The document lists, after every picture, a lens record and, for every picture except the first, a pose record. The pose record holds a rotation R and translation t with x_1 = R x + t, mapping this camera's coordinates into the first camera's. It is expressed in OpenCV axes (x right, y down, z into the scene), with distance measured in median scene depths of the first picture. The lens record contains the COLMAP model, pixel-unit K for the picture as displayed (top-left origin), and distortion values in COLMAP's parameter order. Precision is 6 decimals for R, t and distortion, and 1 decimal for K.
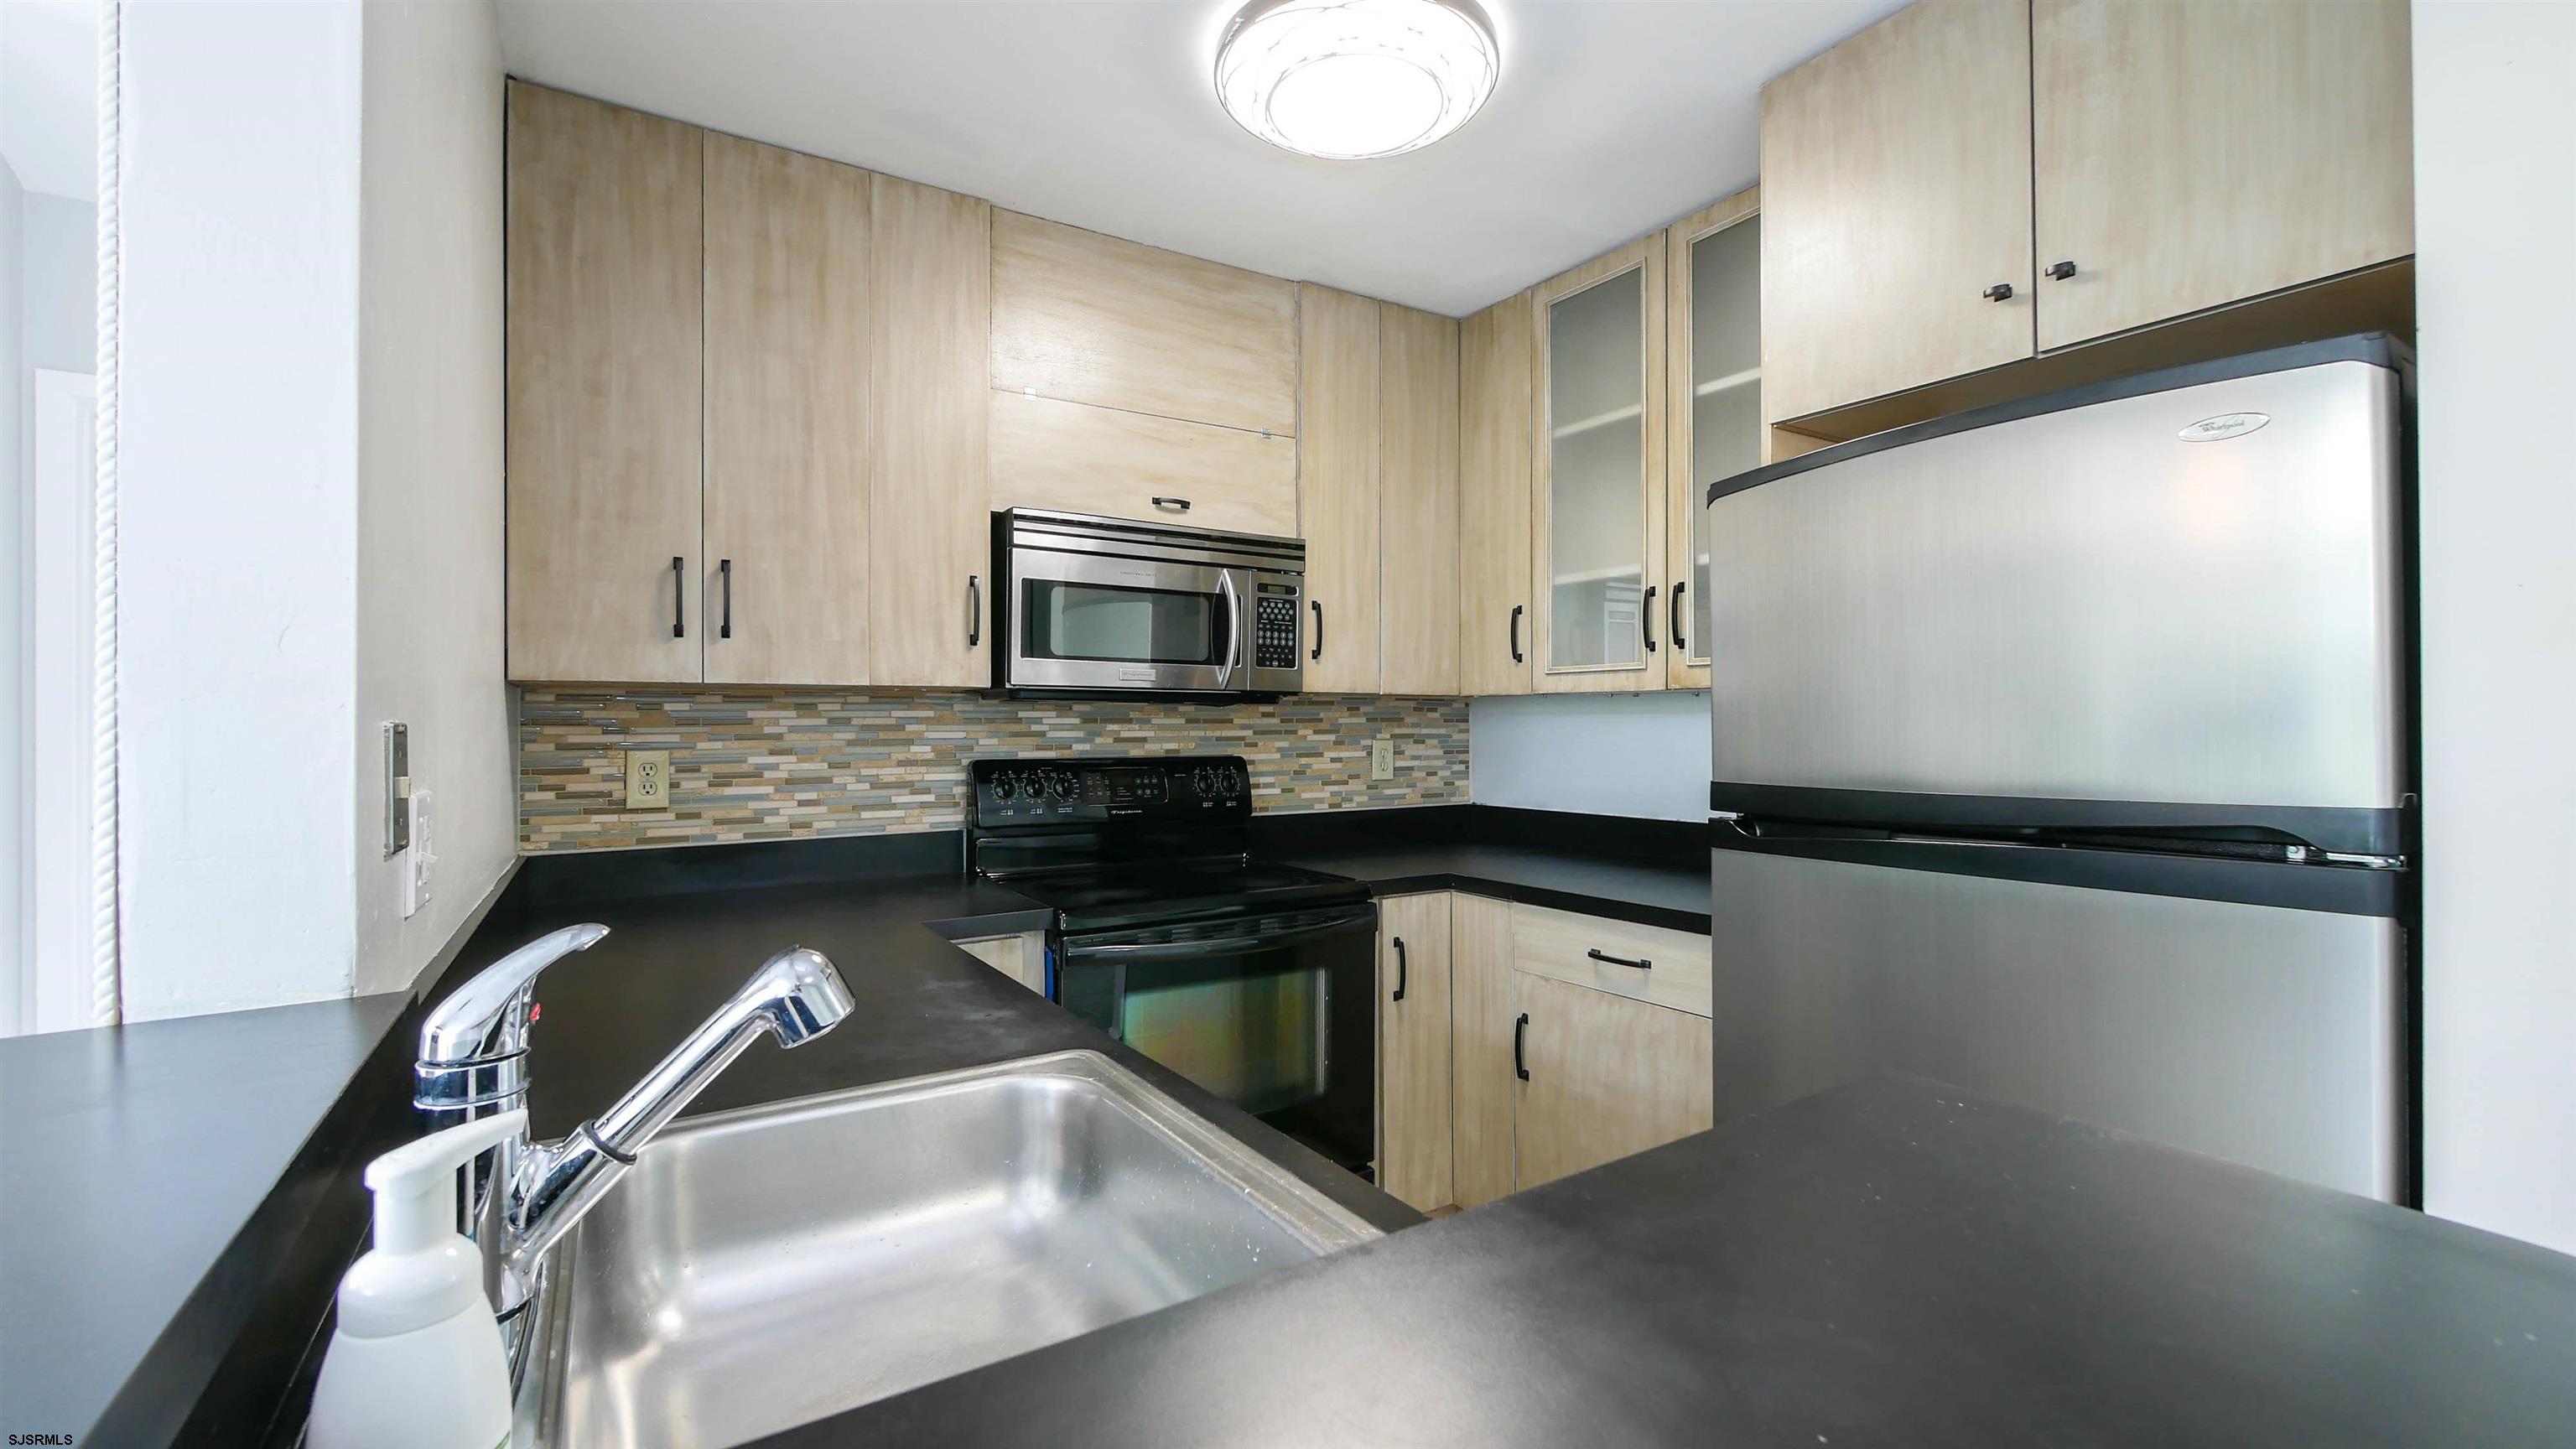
lens RADIAL K [[1061.0, 0, 1278.9], [0, 1061.0, 722.3], [0, 0, 1]] dist [-0.009498, 0.002225]
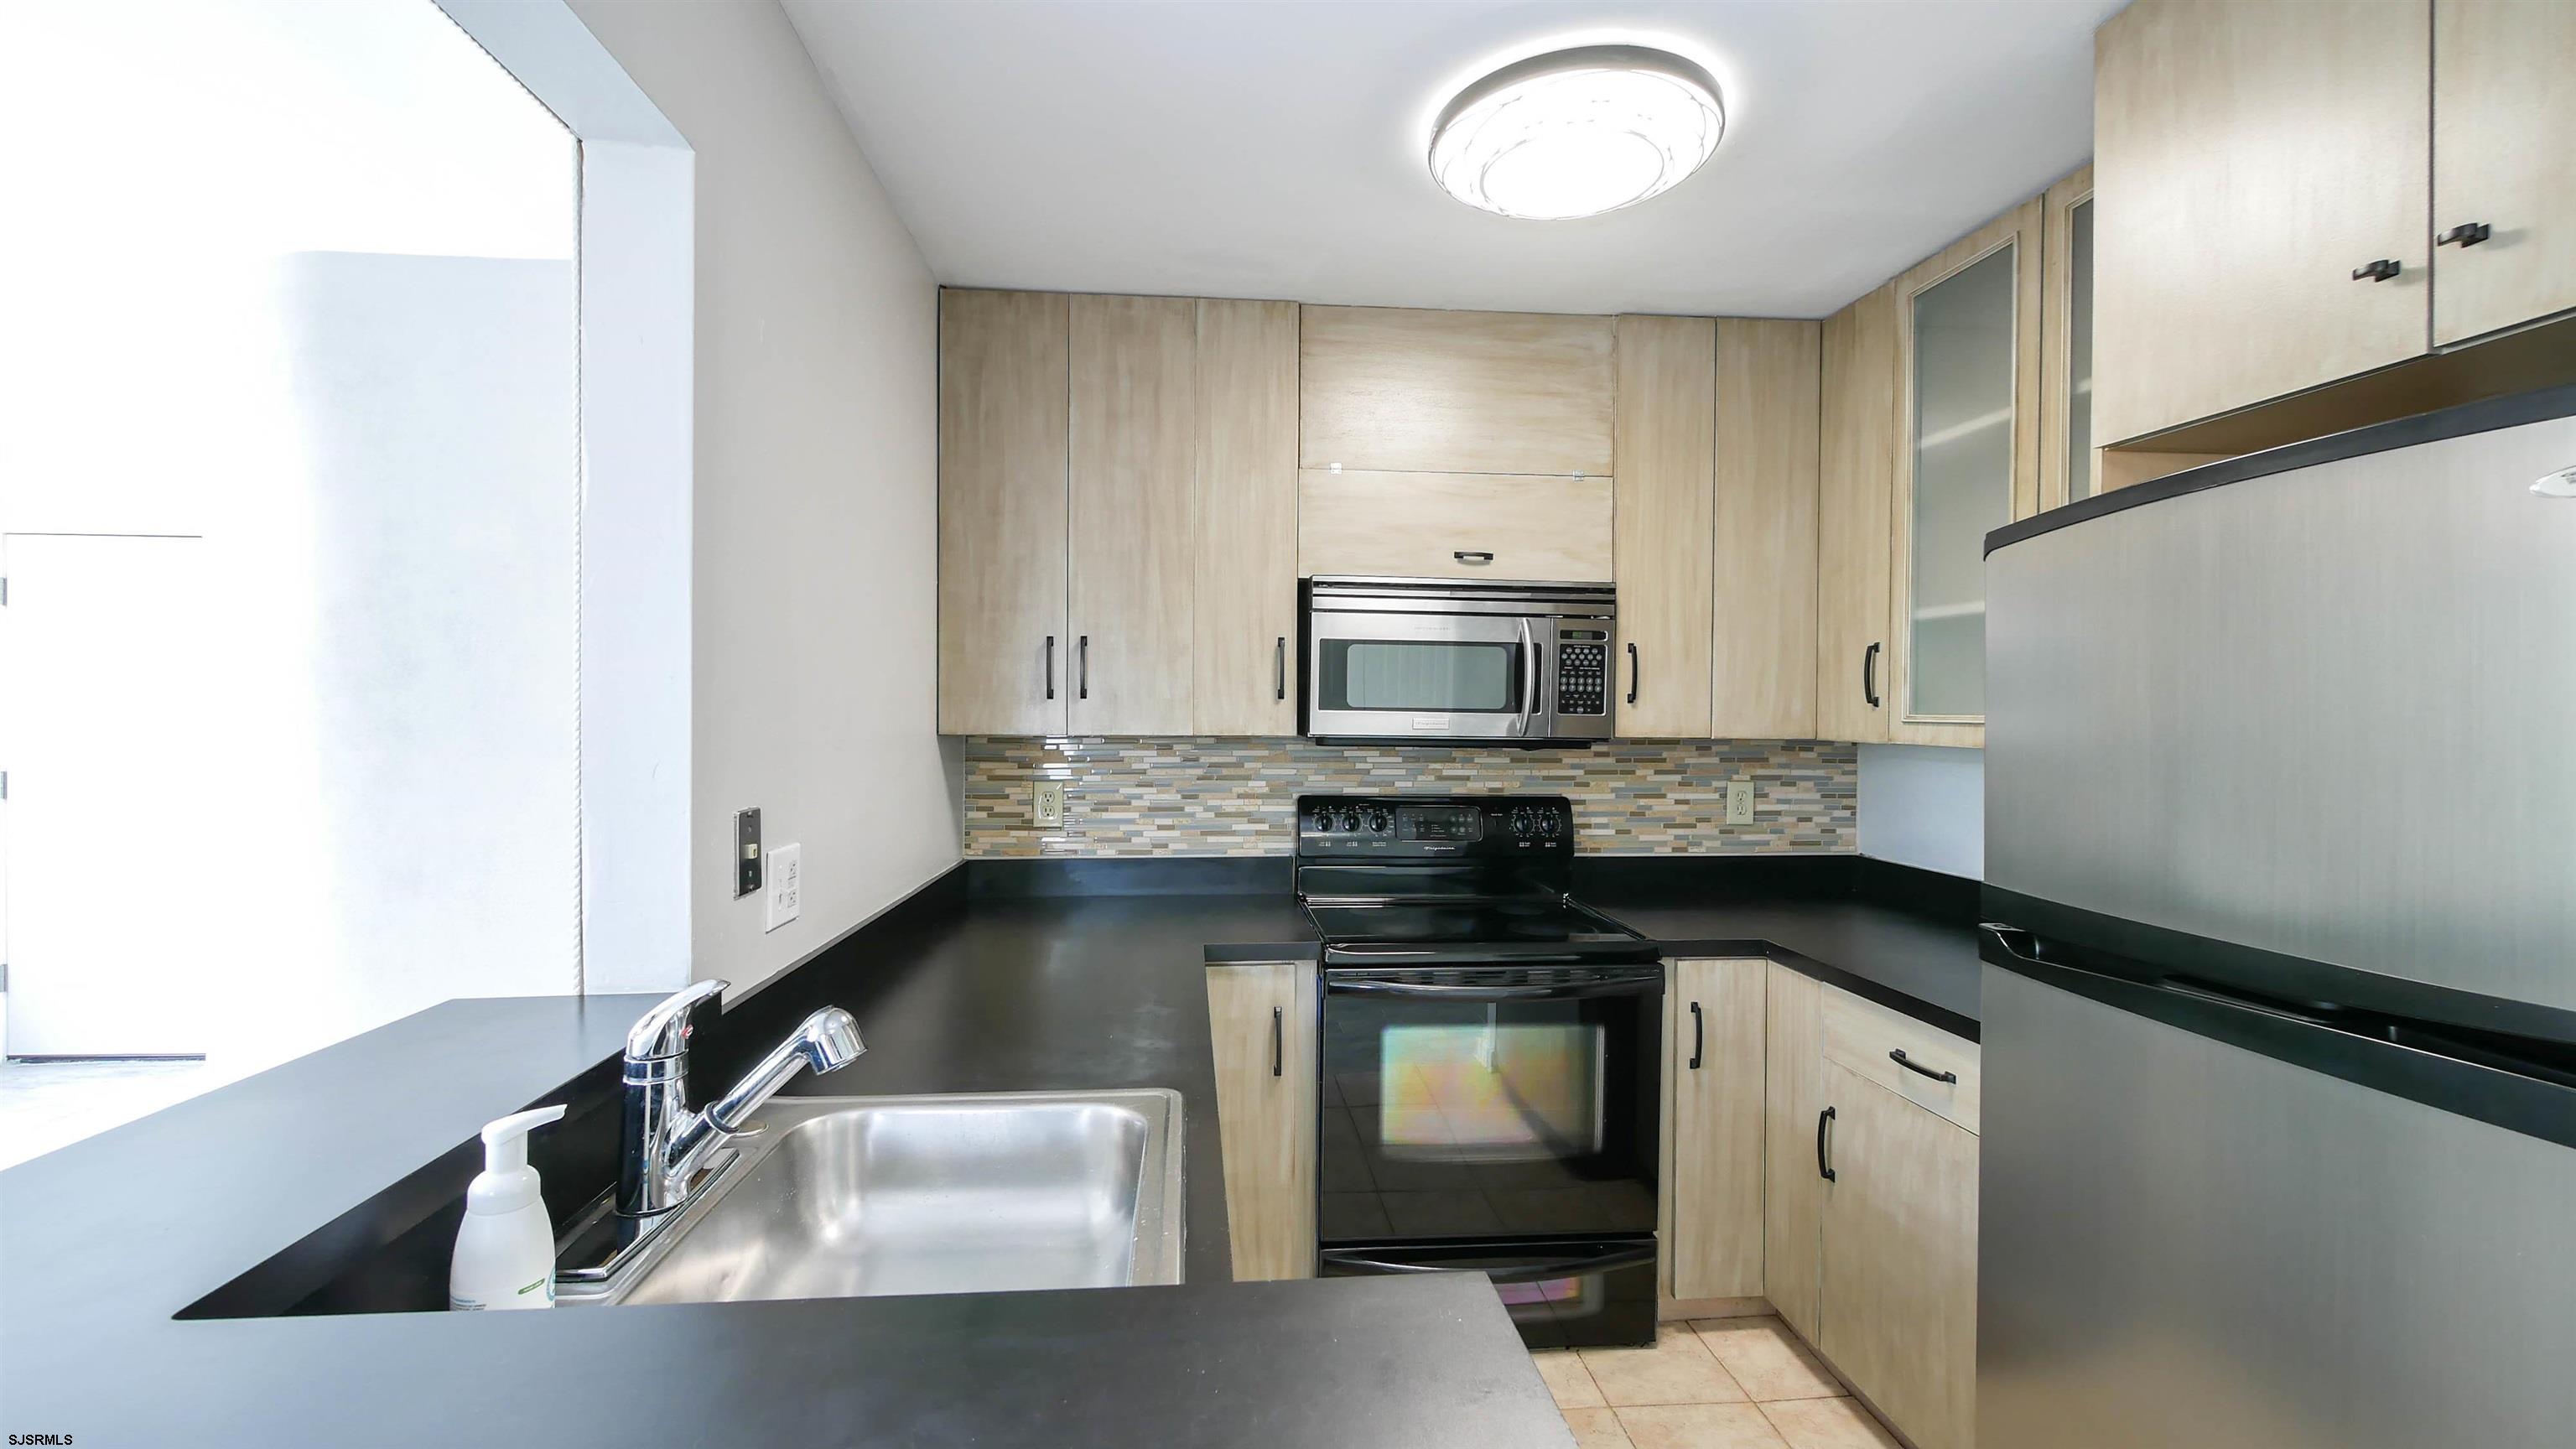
lens RADIAL K [[1061.0, 0, 1281.0], [0, 1061.0, 725.5], [0, 0, 1]] dist [-0.009498, 0.002225]
pose [[0.890816, 0.014679, -0.454126, 0.222919], [-0.008444, 0.999840, 0.015754, -0.060814], [0.454285, -0.010199, 0.890798, -0.010538]]
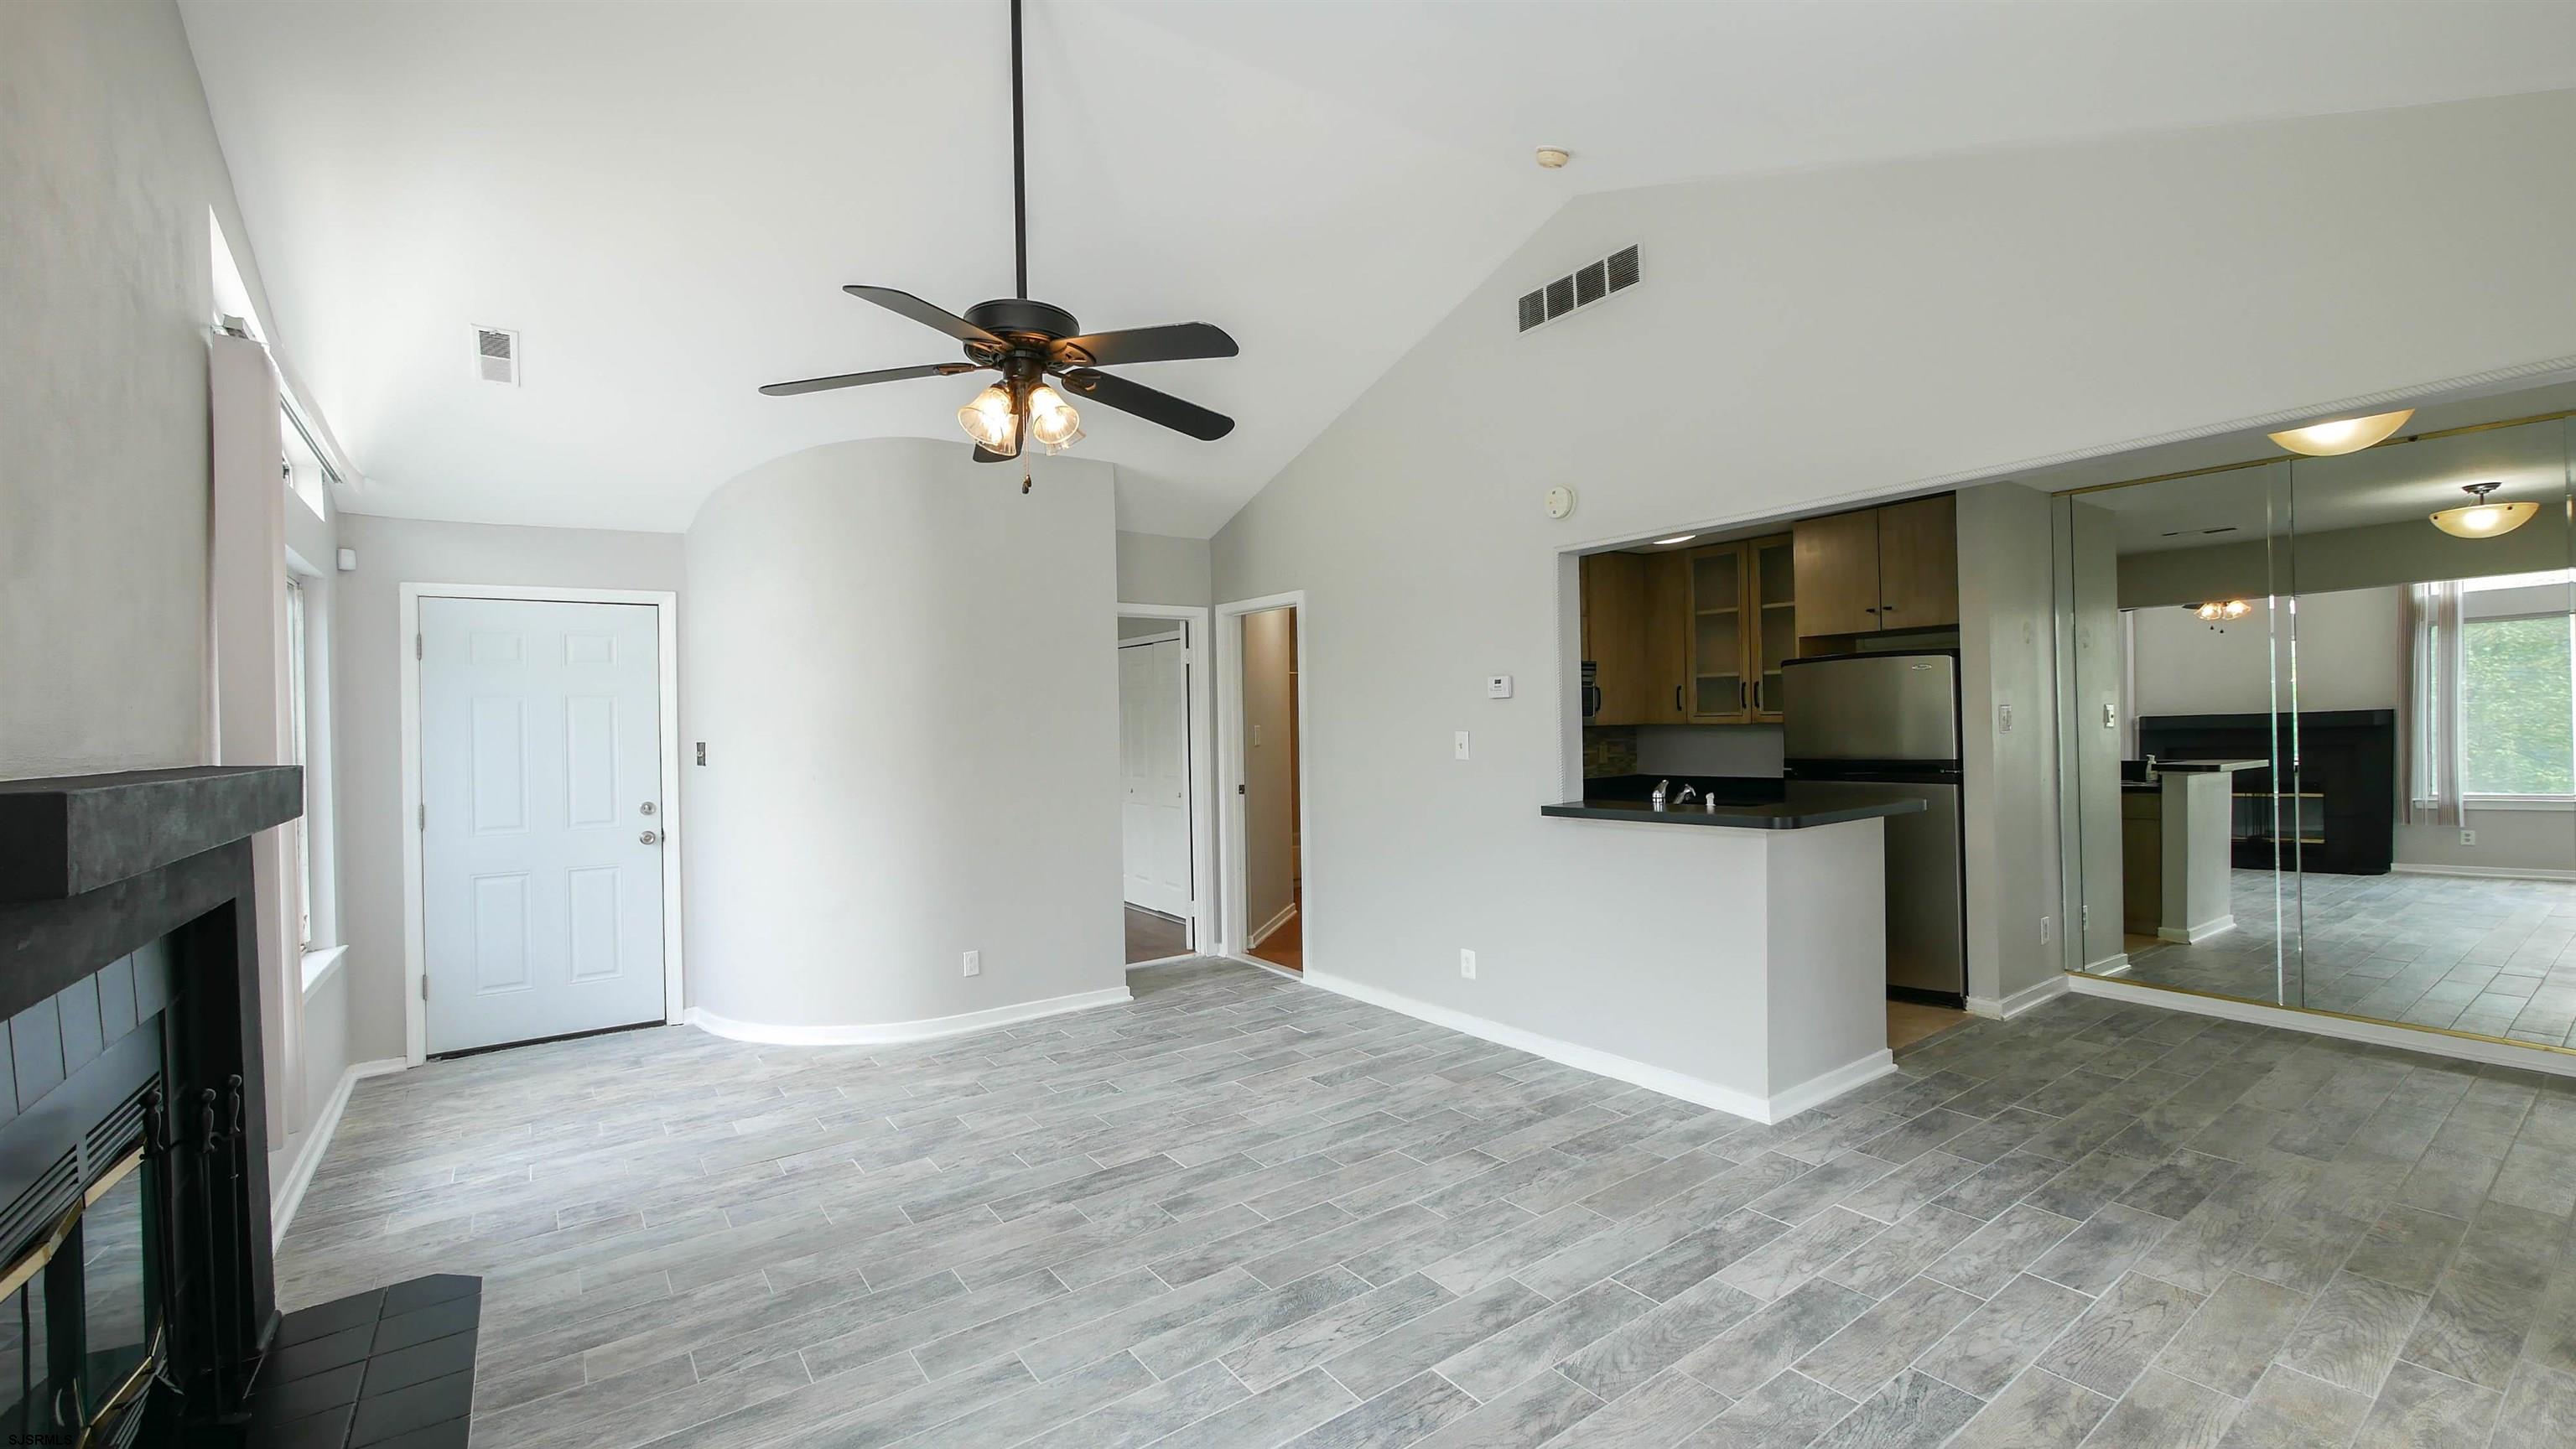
lens RADIAL K [[1061.0, 0, 1286.7], [0, 1061.0, 717.1], [0, 0, 1]] dist [-0.009498, 0.002225]
pose [[0.997636, -0.020906, 0.065467, -0.933368], [0.021054, 0.999777, -0.001564, -0.067301], [-0.065419, 0.002938, 0.997854, -1.492053]]
